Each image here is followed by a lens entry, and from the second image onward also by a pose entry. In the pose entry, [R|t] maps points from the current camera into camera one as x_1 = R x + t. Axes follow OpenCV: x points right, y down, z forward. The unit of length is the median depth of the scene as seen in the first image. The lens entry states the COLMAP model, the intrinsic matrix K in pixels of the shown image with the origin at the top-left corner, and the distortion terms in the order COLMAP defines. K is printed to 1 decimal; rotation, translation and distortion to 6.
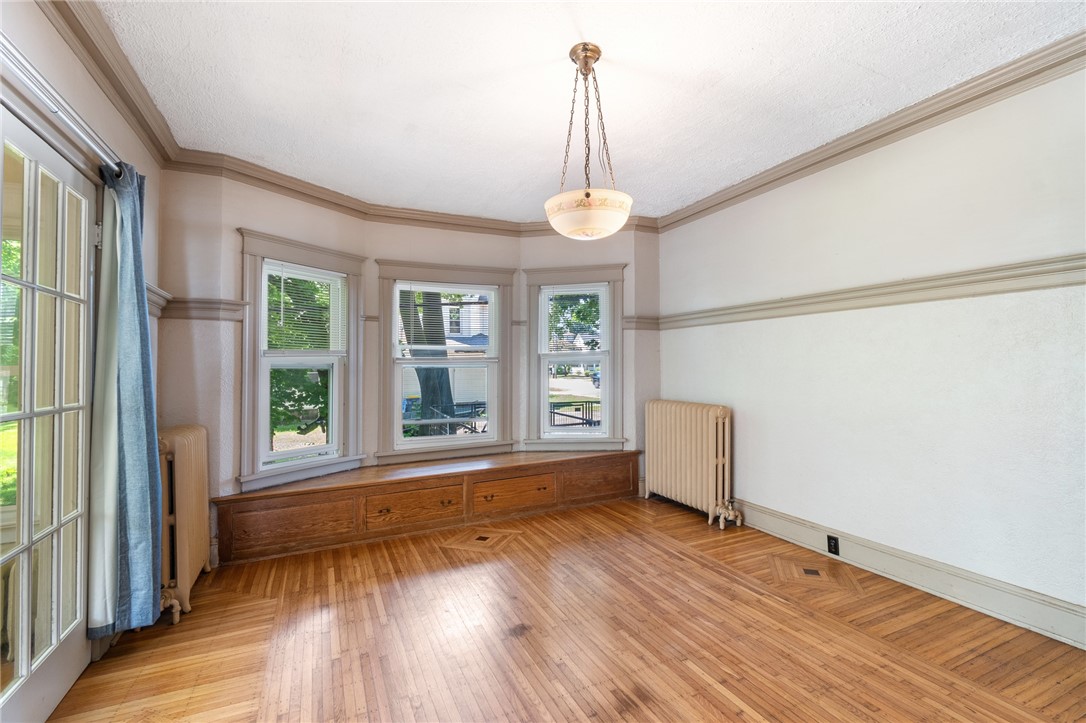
lens RADIAL K [[477.1, 0, 542.9], [0, 477.1, 361.6], [0, 0, 1]] dist [0.001247, -0.001836]
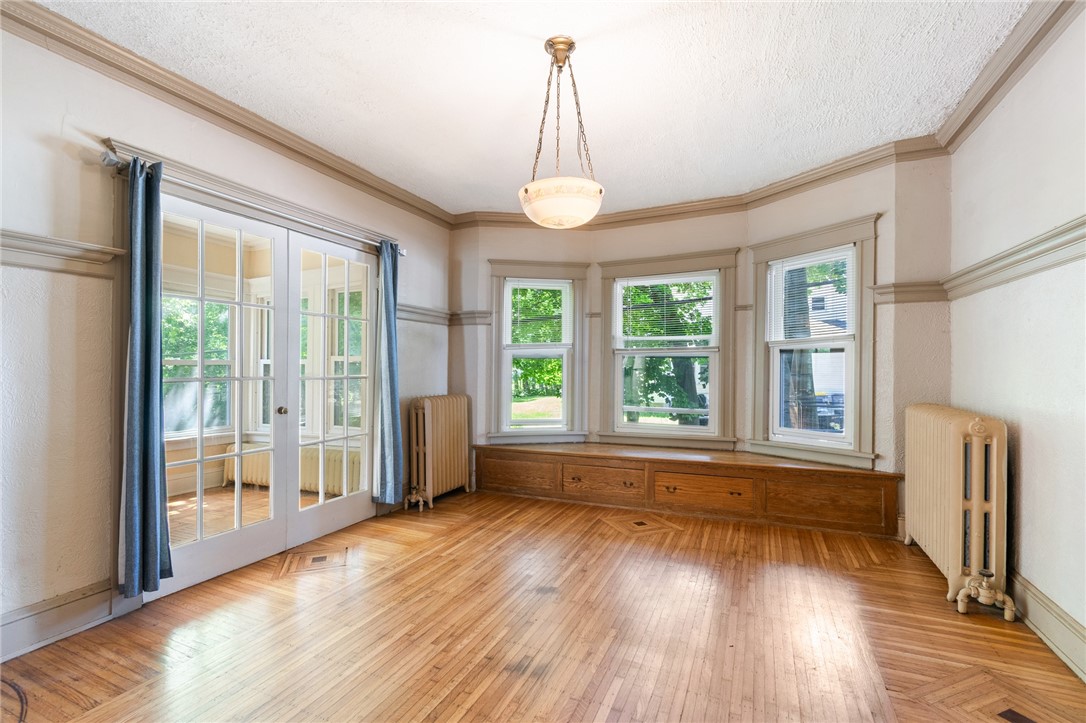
lens RADIAL K [[477.1, 0, 543.2], [0, 477.1, 363.2], [0, 0, 1]] dist [0.001247, -0.001836]
pose [[0.644221, 0.005791, -0.764817, 0.479795], [0.005619, 0.999909, 0.012304, 0.011931], [0.764819, -0.012224, 0.644130, 0.171481]]
